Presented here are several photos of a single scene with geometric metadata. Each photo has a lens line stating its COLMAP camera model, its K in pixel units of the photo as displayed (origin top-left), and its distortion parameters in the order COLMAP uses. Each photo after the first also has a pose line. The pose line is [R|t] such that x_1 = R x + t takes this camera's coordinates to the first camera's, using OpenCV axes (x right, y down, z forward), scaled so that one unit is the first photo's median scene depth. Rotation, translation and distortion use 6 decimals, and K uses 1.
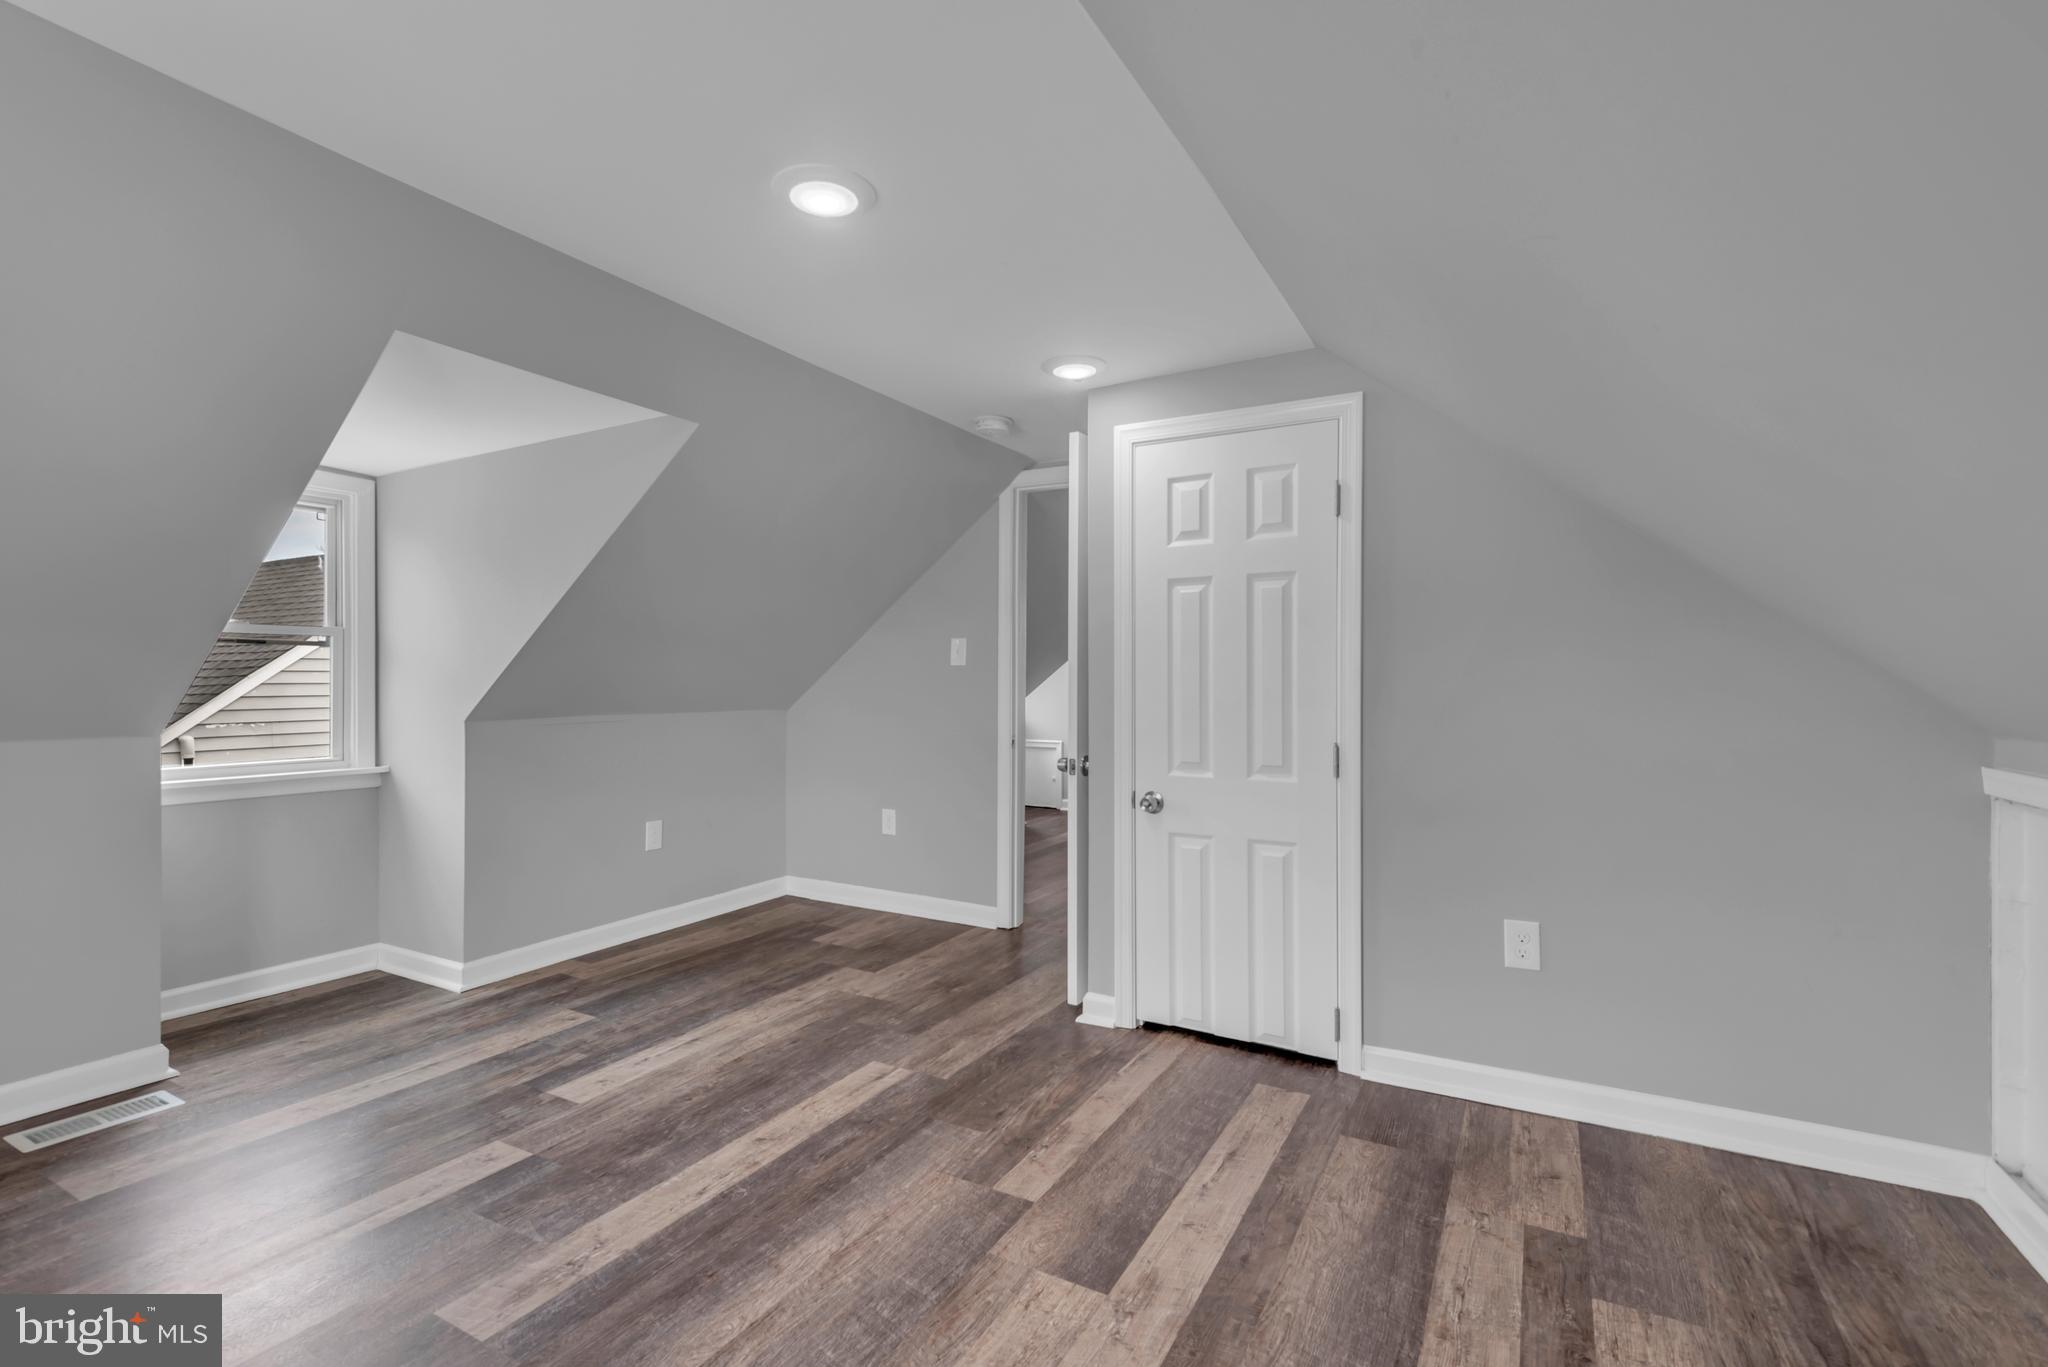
lens RADIAL K [[921.3, 0, 1027.6], [0, 921.3, 670.5], [0, 0, 1]] dist [0.002822, -0.000333]
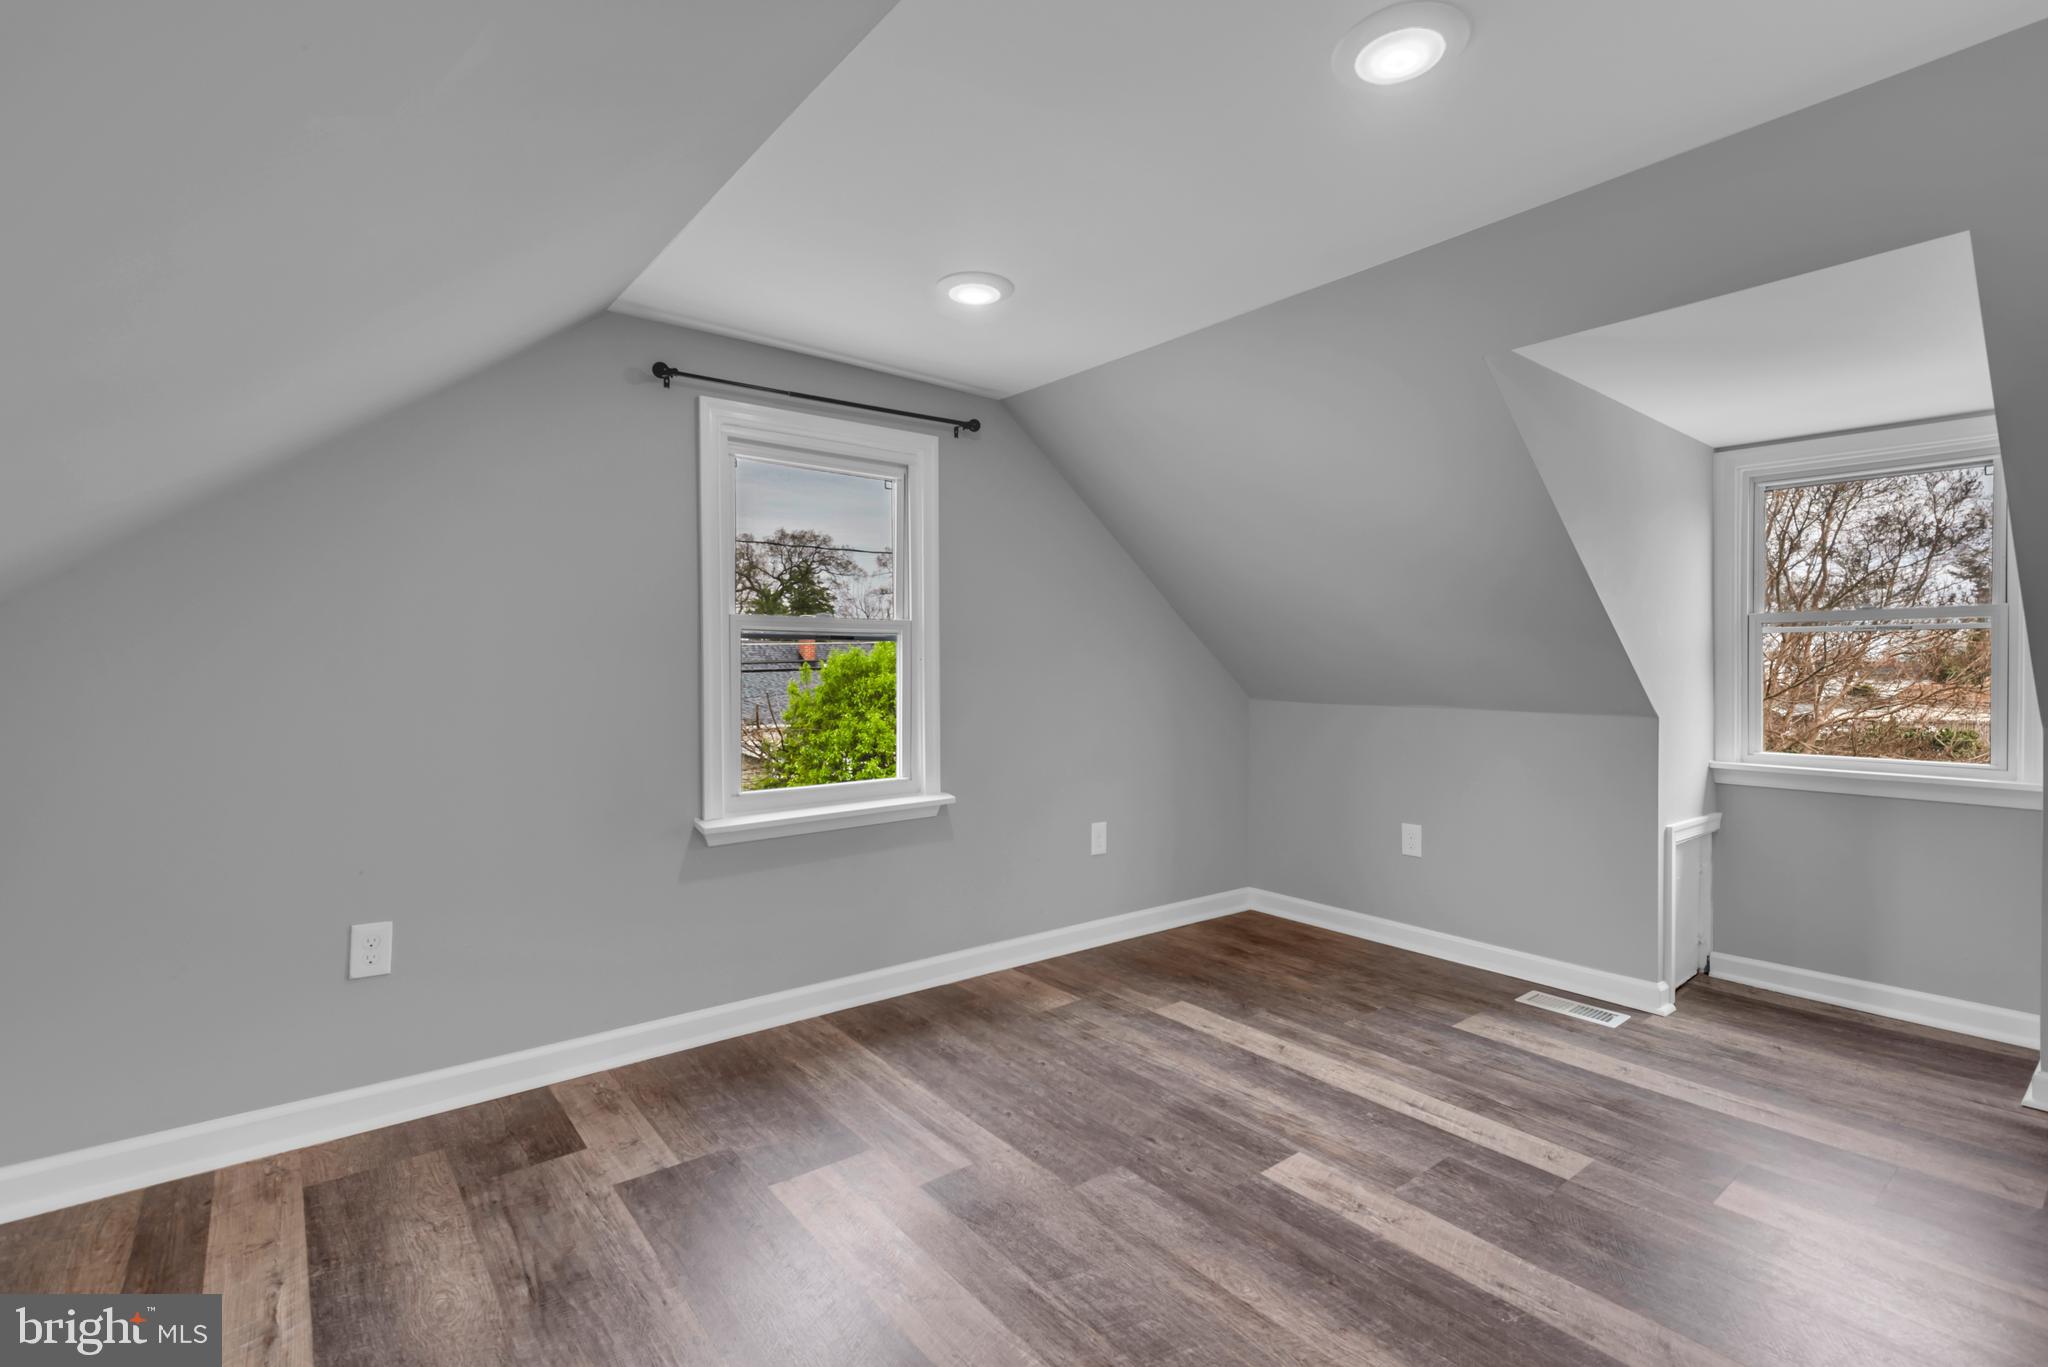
lens RADIAL K [[921.3, 0, 1031.1], [0, 921.3, 691.7], [0, 0, 1]] dist [0.002822, -0.000333]
pose [[-0.371650, 0.020741, -0.928141, 0.504544], [0.006847, 0.999784, 0.019601, 0.006809], [0.928347, 0.000930, -0.371712, 0.807236]]
